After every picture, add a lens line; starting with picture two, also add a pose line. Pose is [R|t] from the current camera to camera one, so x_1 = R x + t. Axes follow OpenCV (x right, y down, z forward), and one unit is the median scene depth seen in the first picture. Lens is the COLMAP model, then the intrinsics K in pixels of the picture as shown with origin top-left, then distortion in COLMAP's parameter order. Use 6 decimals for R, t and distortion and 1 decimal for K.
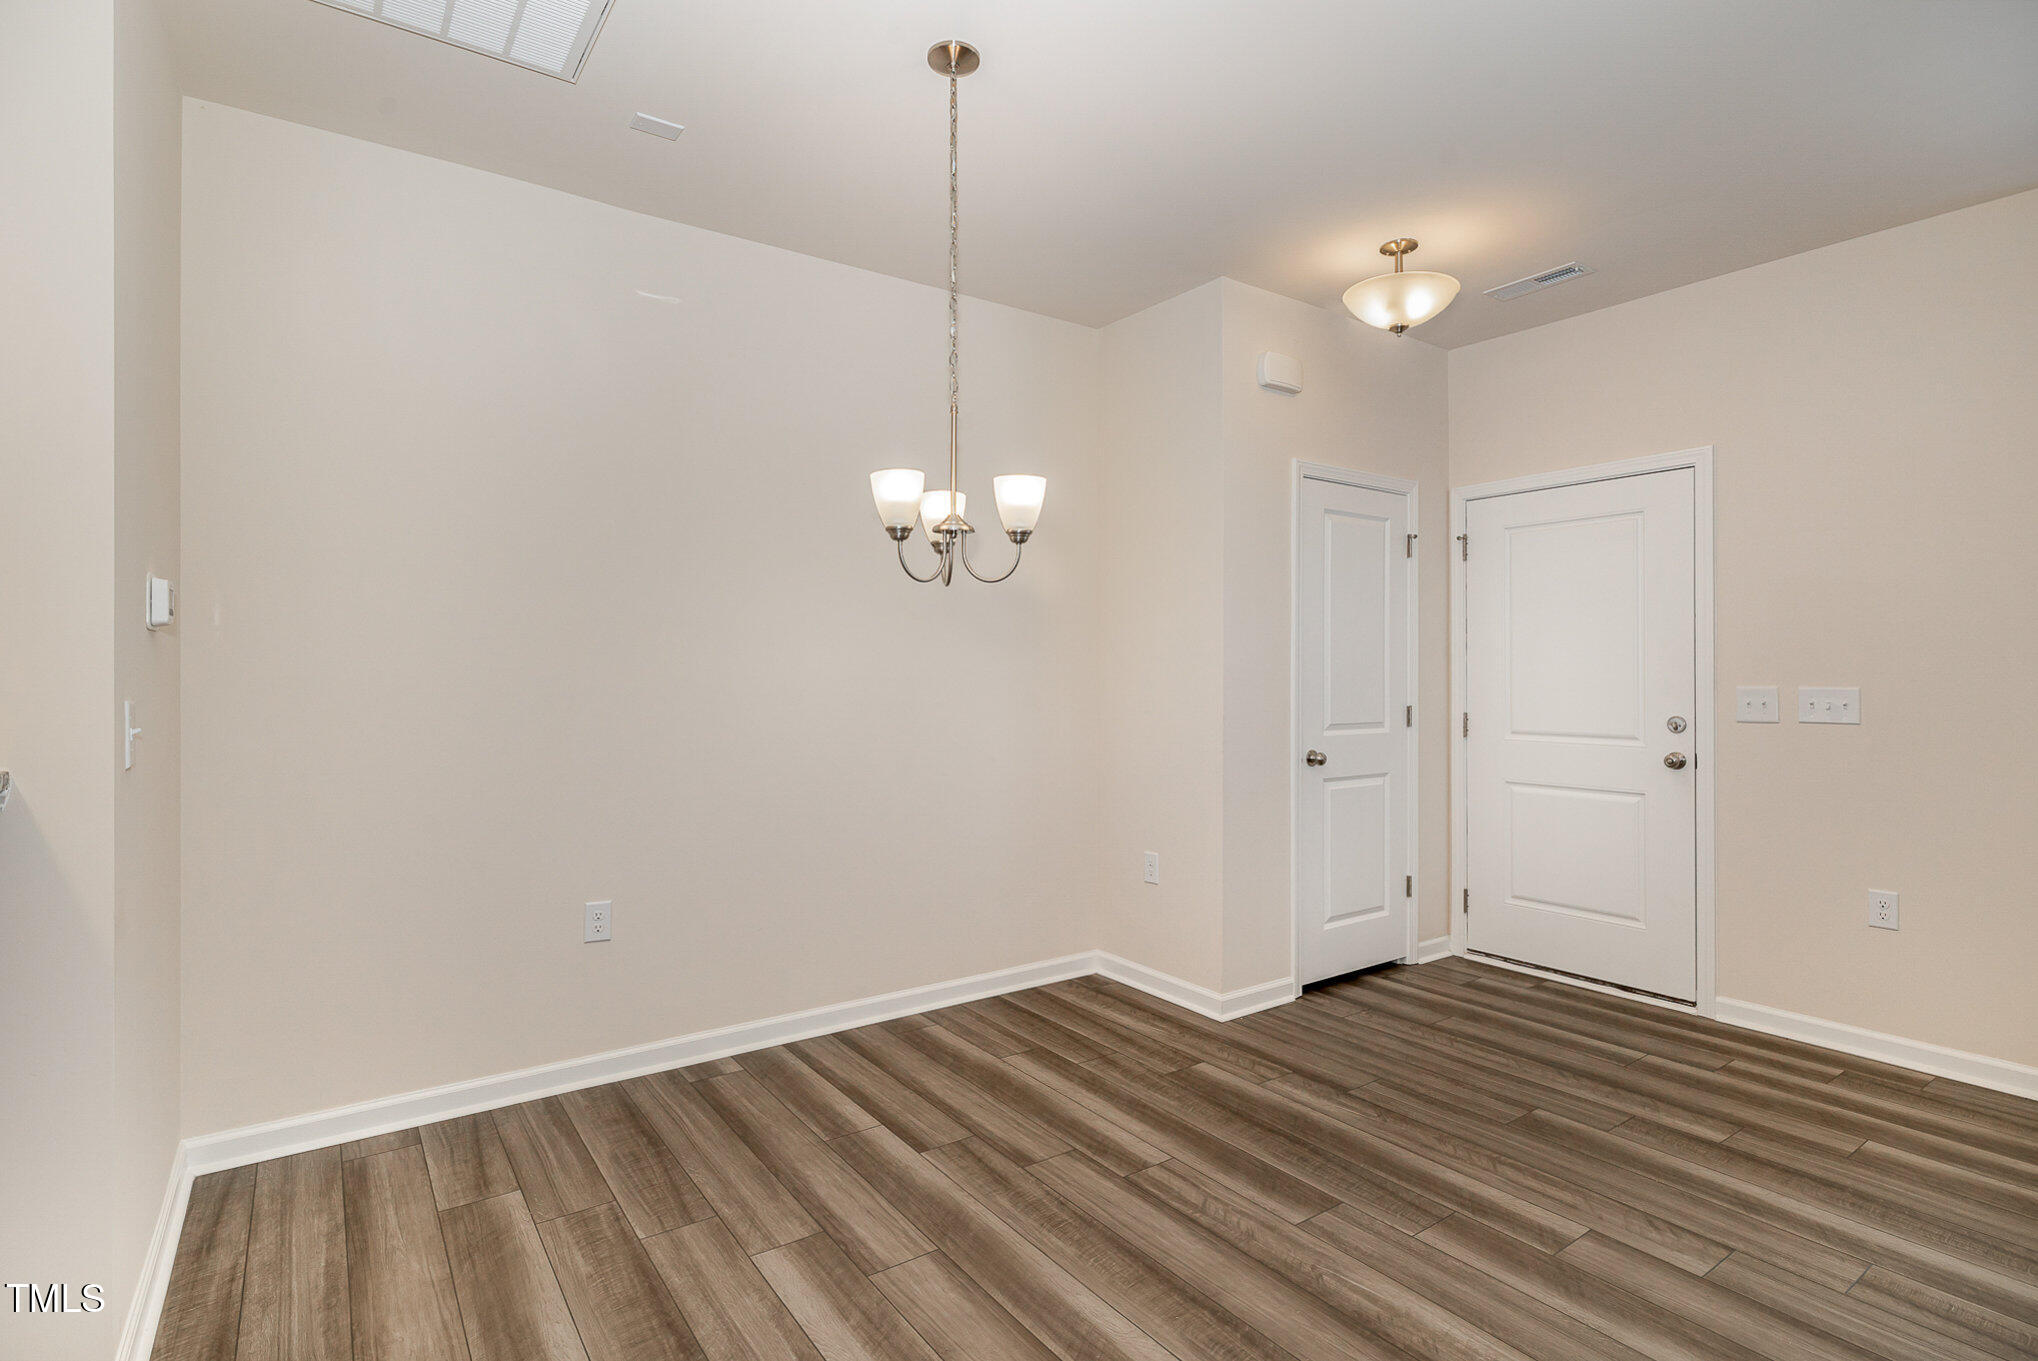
lens RADIAL K [[1002.5, 0, 1024.8], [0, 1002.5, 662.3], [0, 0, 1]] dist [-0.000480, 0.000033]
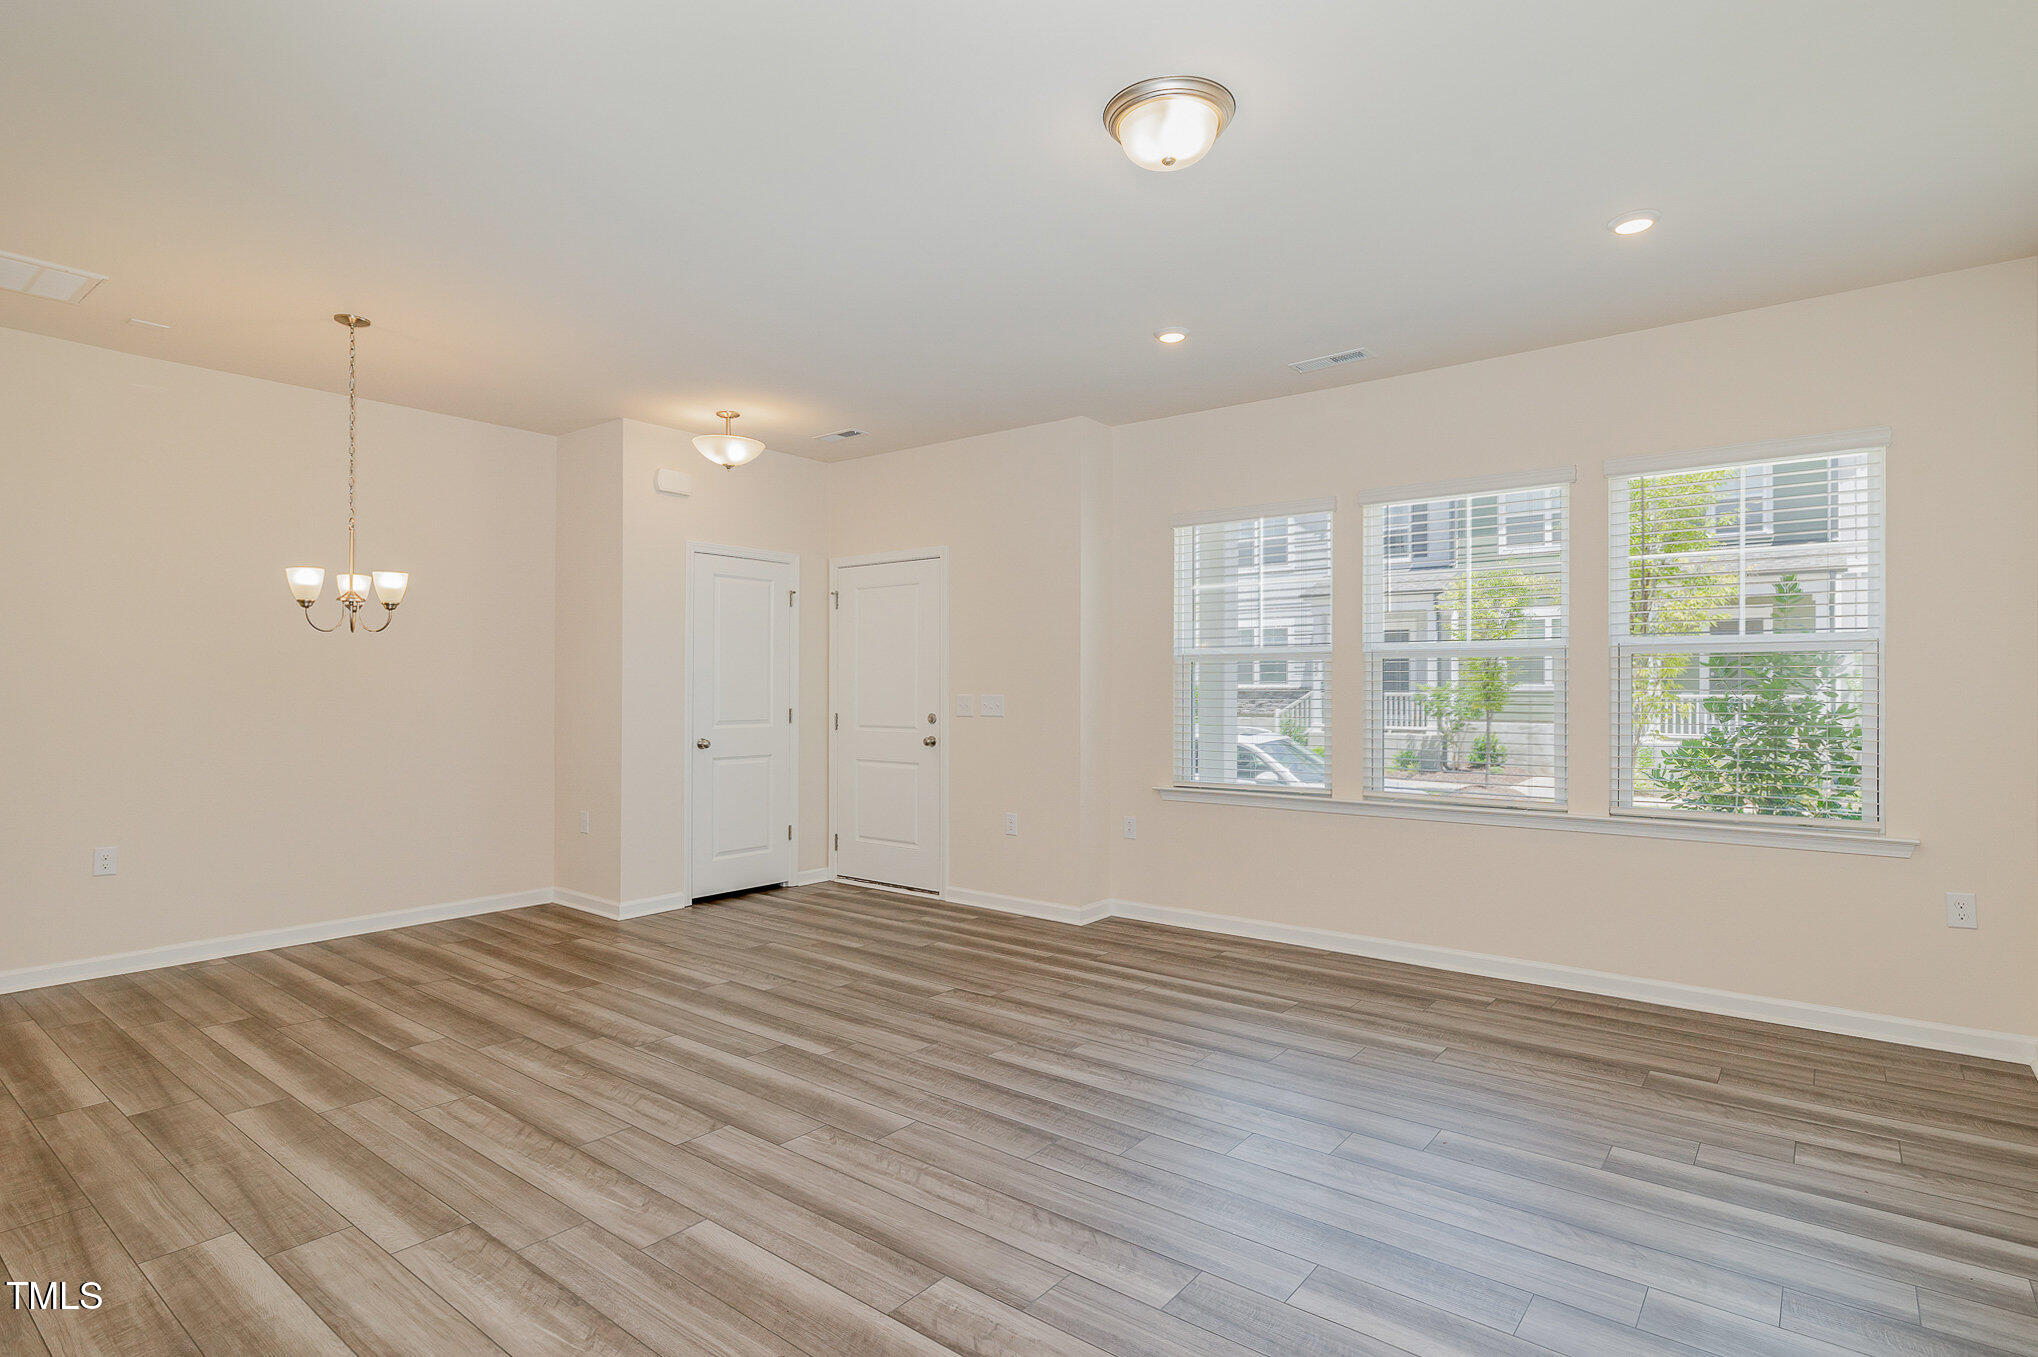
lens RADIAL K [[1028.1, 0, 1019.0], [0, 1028.1, 678.5], [0, 0, 1]] dist [0.000554, 0.000438]
pose [[0.960109, 0.004245, 0.279593, 0.400391], [-0.005035, 0.999985, 0.002106, -0.007705], [-0.279580, -0.003430, 0.960116, -0.744508]]
